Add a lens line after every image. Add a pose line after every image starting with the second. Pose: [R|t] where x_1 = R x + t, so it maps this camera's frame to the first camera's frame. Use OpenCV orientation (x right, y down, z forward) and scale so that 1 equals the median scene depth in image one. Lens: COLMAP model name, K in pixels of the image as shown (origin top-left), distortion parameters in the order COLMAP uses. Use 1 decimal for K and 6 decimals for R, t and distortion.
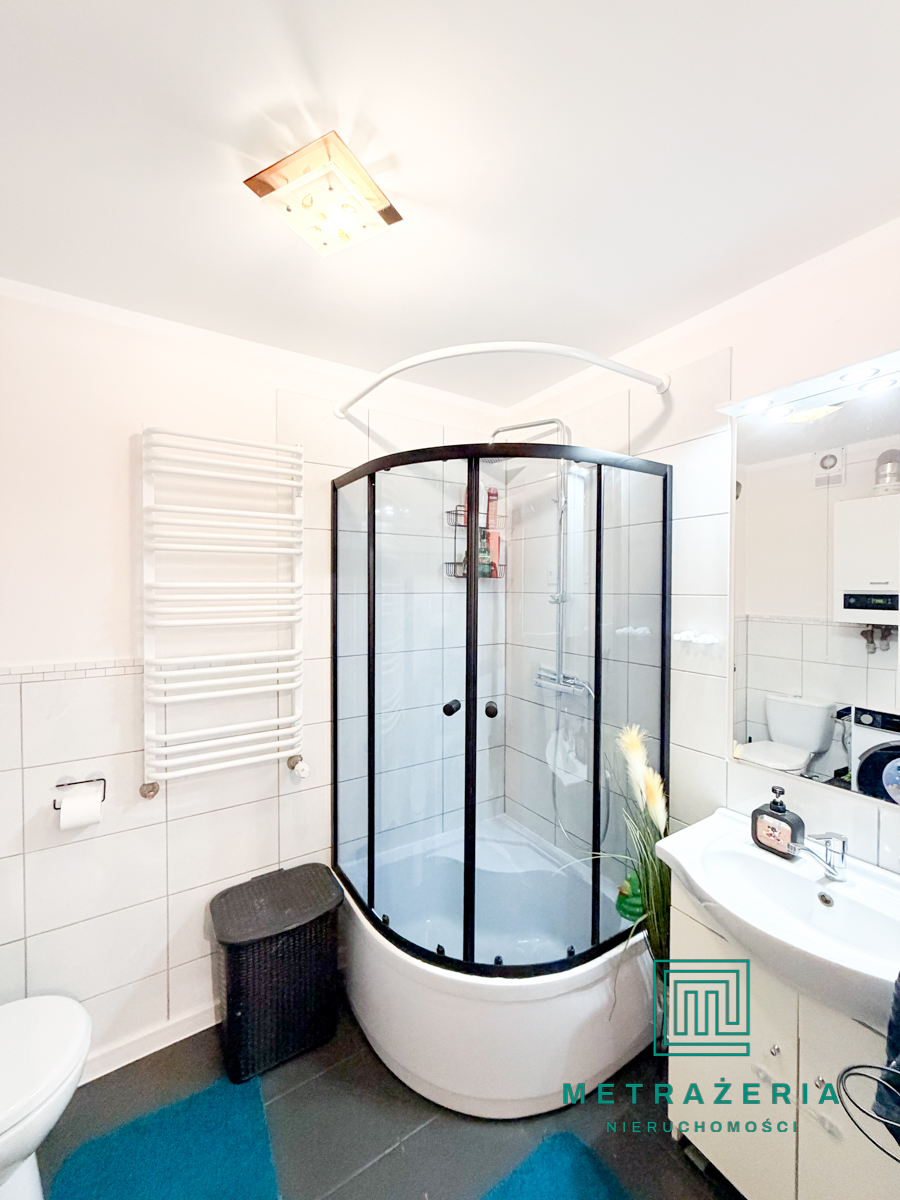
lens RADIAL K [[478.5, 0, 450.9], [0, 478.5, 593.1], [0, 0, 1]] dist [0.001920, 0.000242]
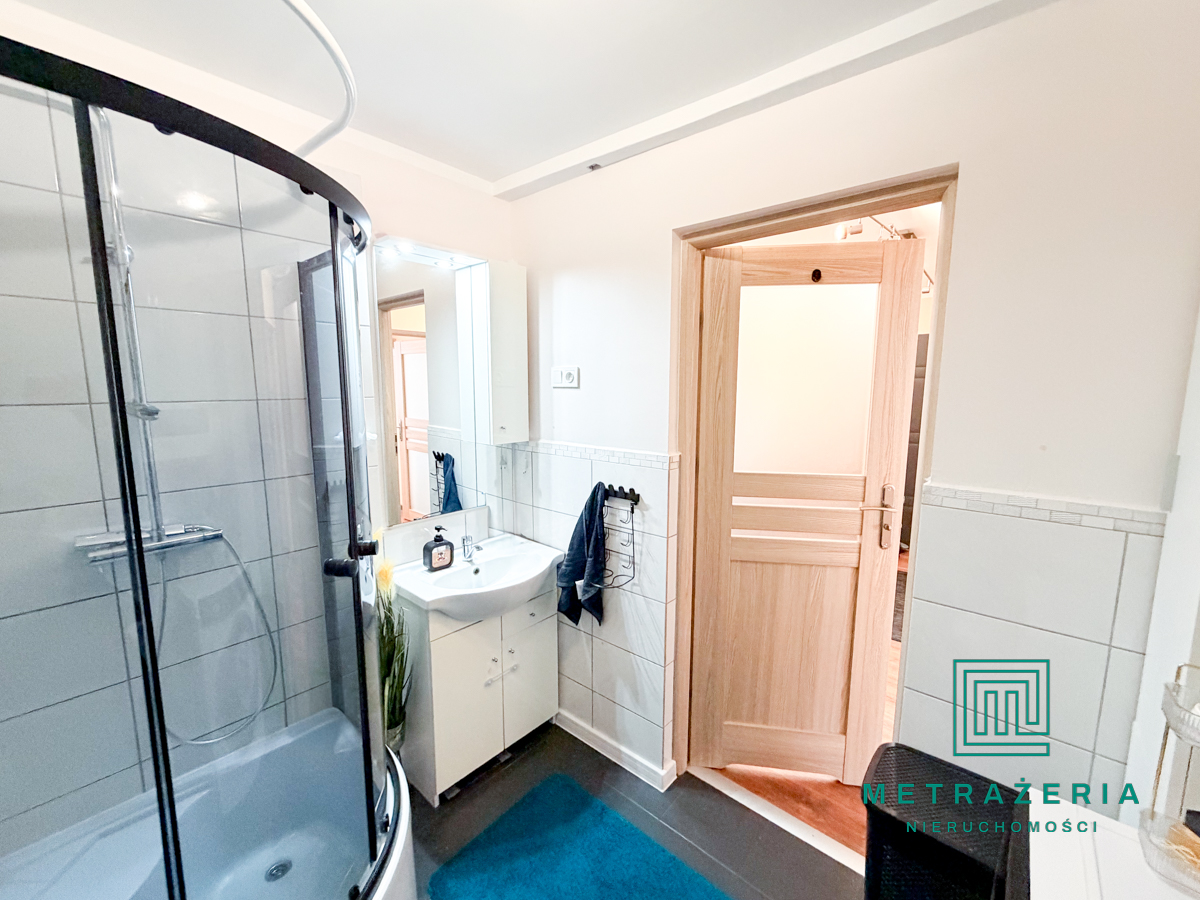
lens RADIAL K [[478.5, 0, 600.7], [0, 478.5, 451.8], [0, 0, 1]] dist [0.001920, 0.000242]
pose [[-0.287677, -0.131406, 0.948670, -0.813865], [0.001357, 0.990486, 0.137609, -0.019063], [-0.957727, 0.040874, -0.284762, 0.922356]]
